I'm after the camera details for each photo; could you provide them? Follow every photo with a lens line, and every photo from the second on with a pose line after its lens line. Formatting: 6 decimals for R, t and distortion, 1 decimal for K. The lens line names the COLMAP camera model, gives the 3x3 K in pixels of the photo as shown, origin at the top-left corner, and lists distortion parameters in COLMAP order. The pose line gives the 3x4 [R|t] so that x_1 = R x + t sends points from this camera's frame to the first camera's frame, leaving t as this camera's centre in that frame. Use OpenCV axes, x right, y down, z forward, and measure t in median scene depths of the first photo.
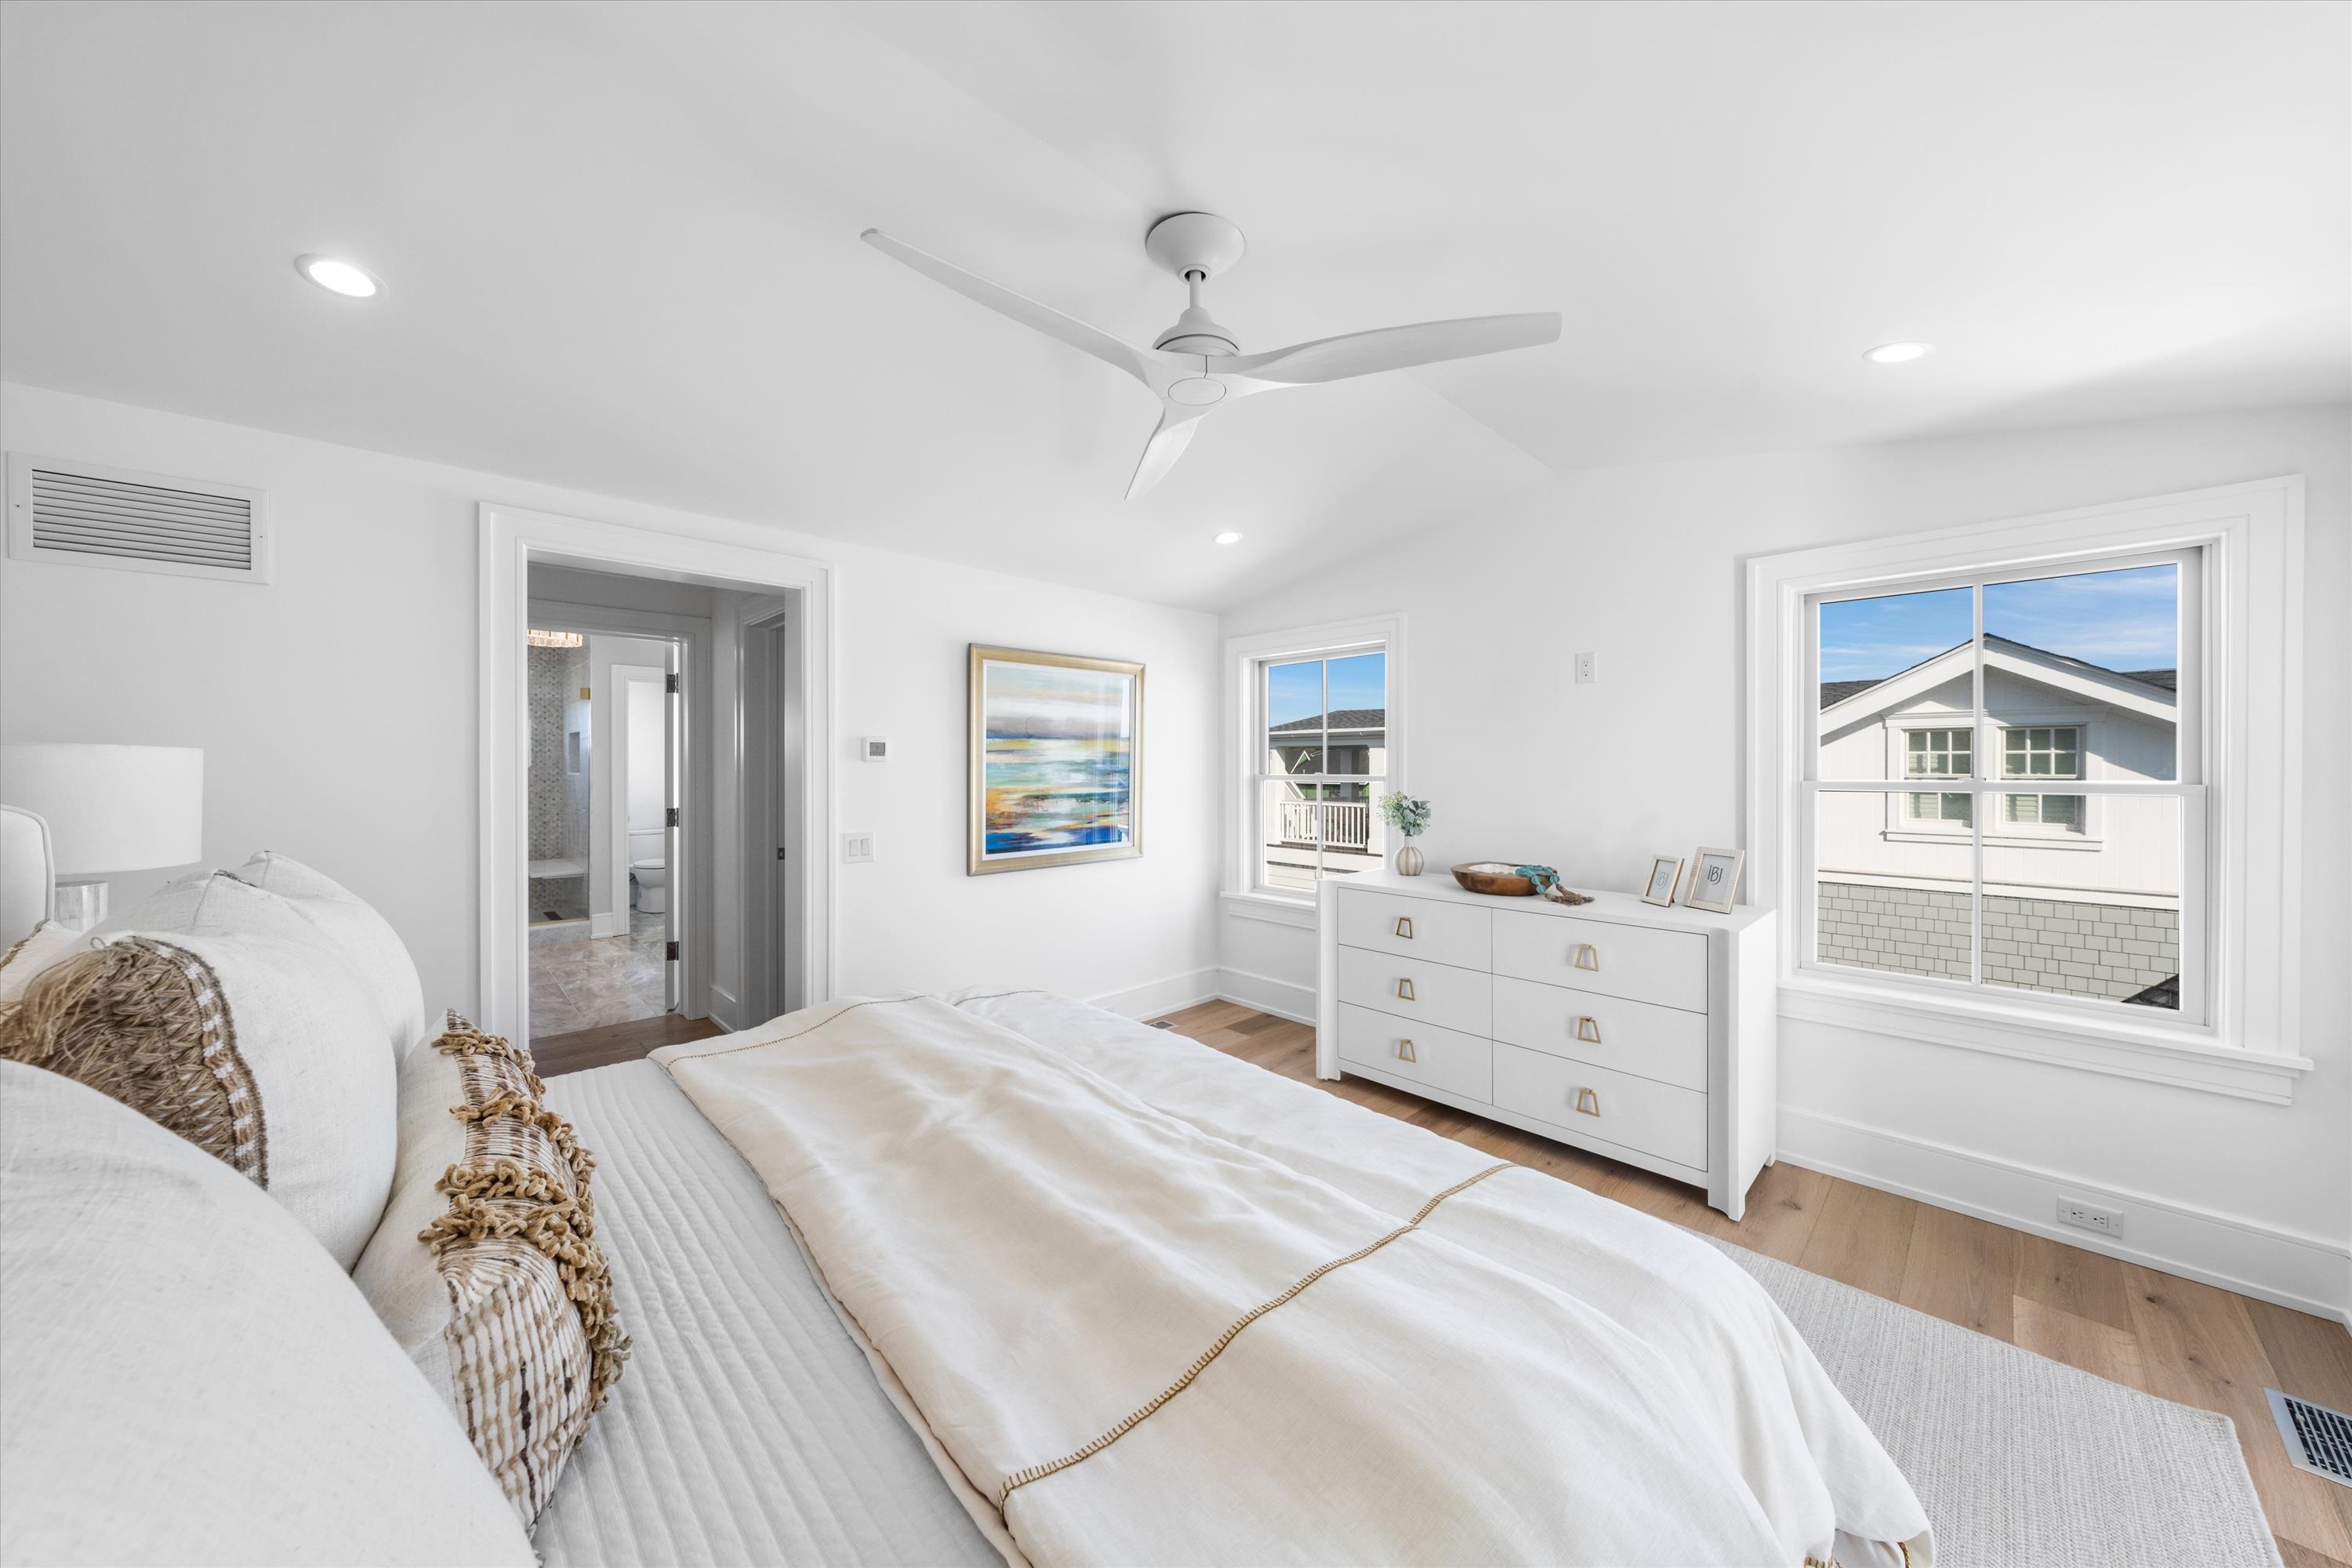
lens RADIAL K [[792.4, 0, 1190.4], [0, 792.4, 772.3], [0, 0, 1]] dist [-0.000560, -0.000072]
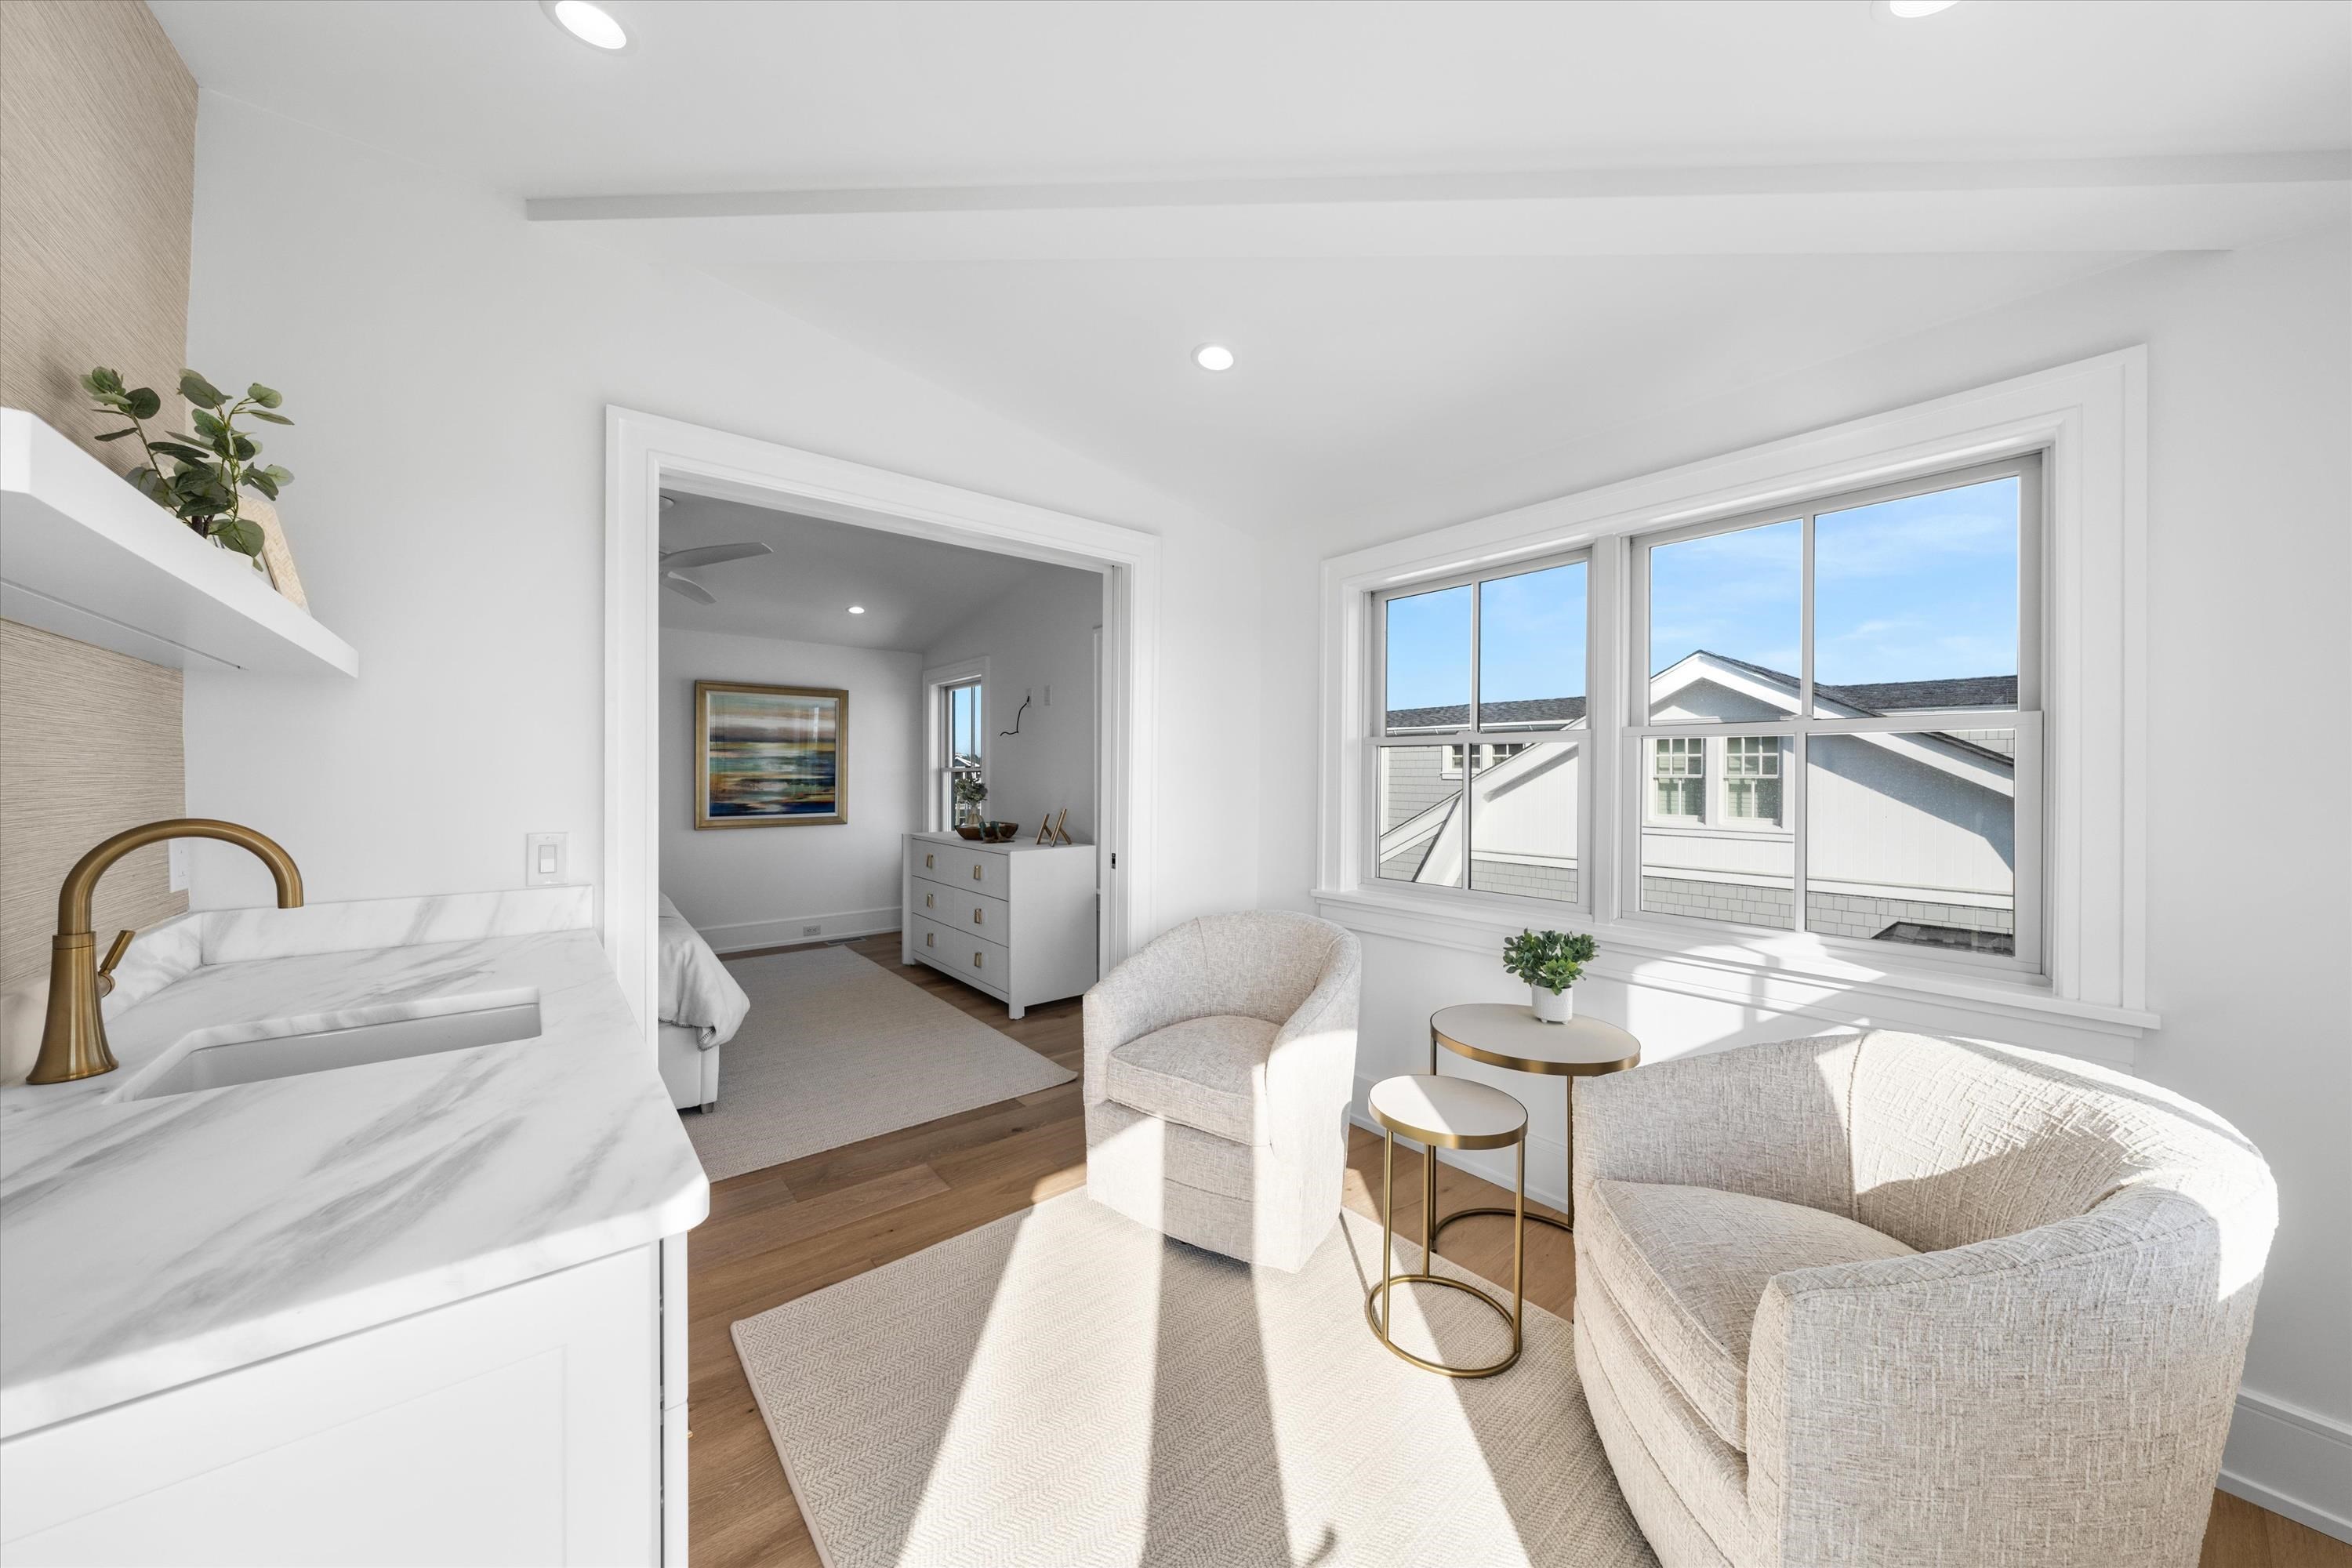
lens RADIAL K [[792.4, 0, 1159.9], [0, 792.4, 777.0], [0, 0, 1]] dist [-0.000560, -0.000072]
pose [[0.995215, 0.004617, -0.097604, 0.699929], [-0.004715, 0.999989, -0.000776, 0.021599], [0.097599, 0.001233, 0.995225, -0.411769]]
